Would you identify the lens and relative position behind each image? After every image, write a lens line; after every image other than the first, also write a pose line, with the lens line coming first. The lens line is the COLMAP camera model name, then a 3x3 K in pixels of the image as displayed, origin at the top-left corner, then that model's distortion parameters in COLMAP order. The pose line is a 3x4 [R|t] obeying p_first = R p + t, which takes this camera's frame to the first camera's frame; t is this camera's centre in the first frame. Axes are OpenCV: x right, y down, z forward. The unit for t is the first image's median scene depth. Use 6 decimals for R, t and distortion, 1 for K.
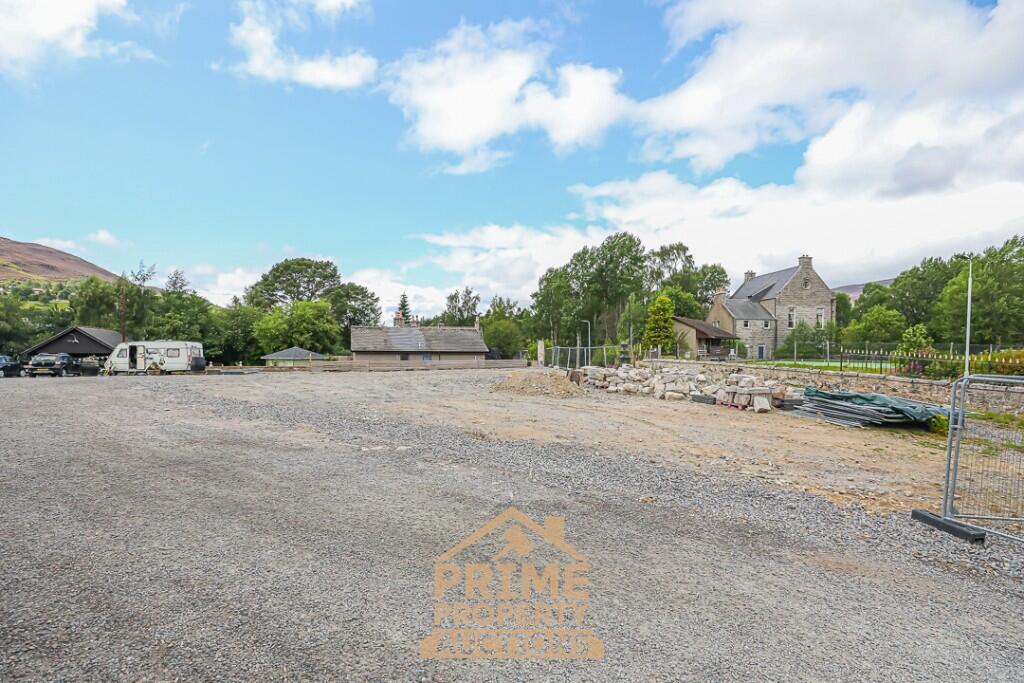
lens RADIAL K [[476.7, 0, 512.0], [0, 476.7, 341.5], [0, 0, 1]] dist [-0.040792, 0.011688]
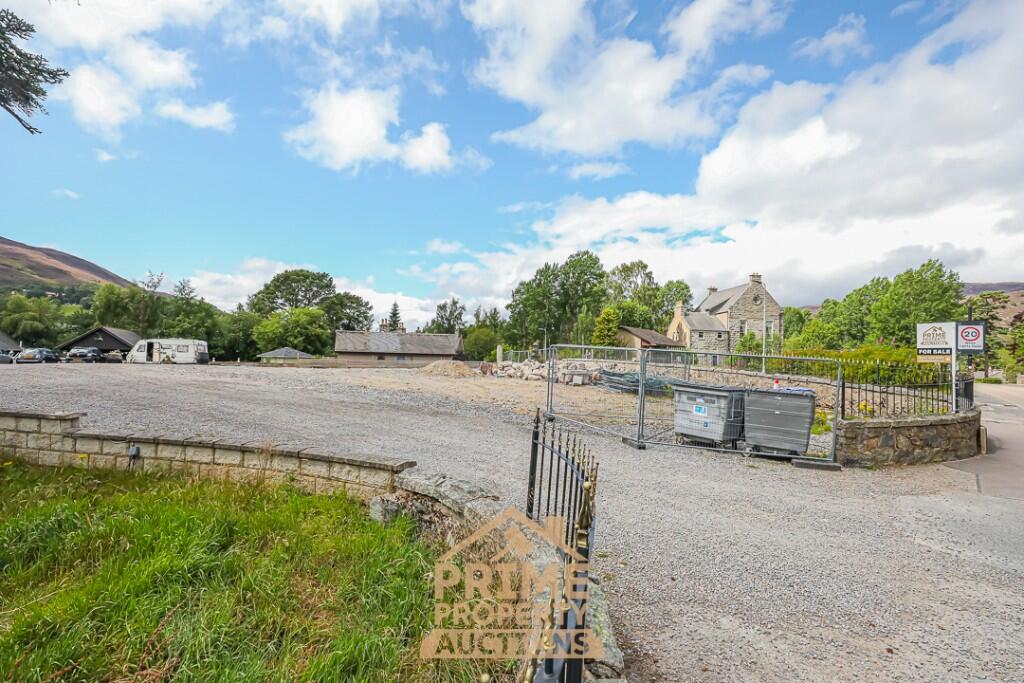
lens RADIAL K [[472.4, 0, 515.9], [0, 472.4, 338.0], [0, 0, 1]] dist [-0.028043, 0.000570]
pose [[0.999893, 0.014610, -0.000963, 0.075069], [-0.014632, 0.999469, -0.029124, 0.009934], [0.000537, 0.029135, 0.999575, -0.110742]]
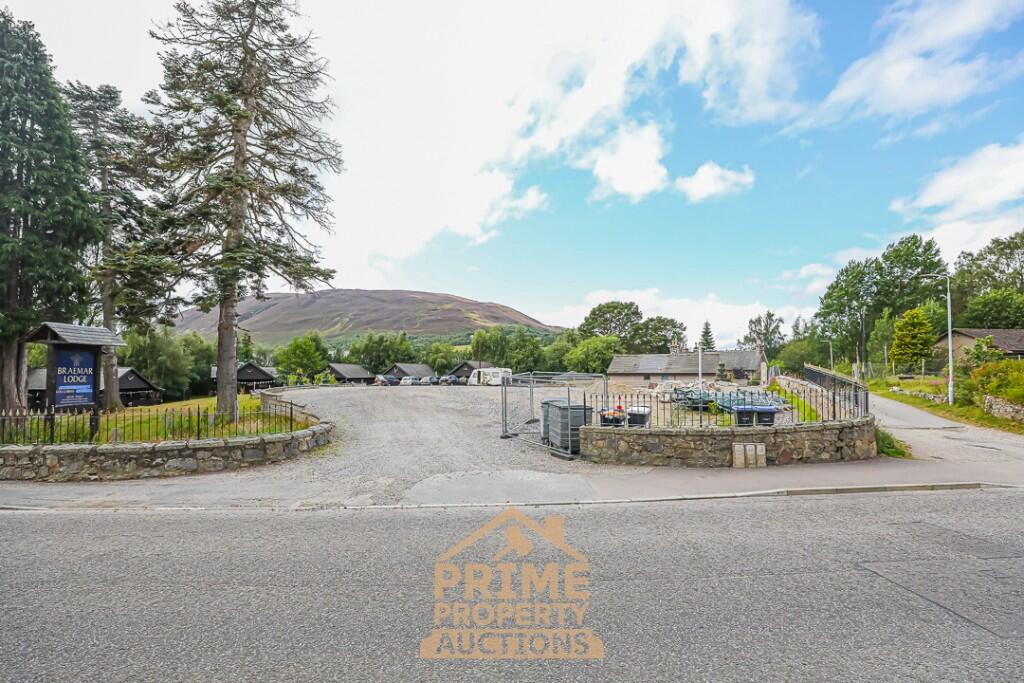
lens RADIAL K [[476.7, 0, 512.0], [0, 476.7, 341.5], [0, 0, 1]] dist [-0.040792, 0.011688]
pose [[0.724739, -0.054514, -0.686864, 0.287683], [0.016306, 0.997943, -0.061998, 0.006388], [0.688830, 0.033732, 0.724137, -0.132489]]
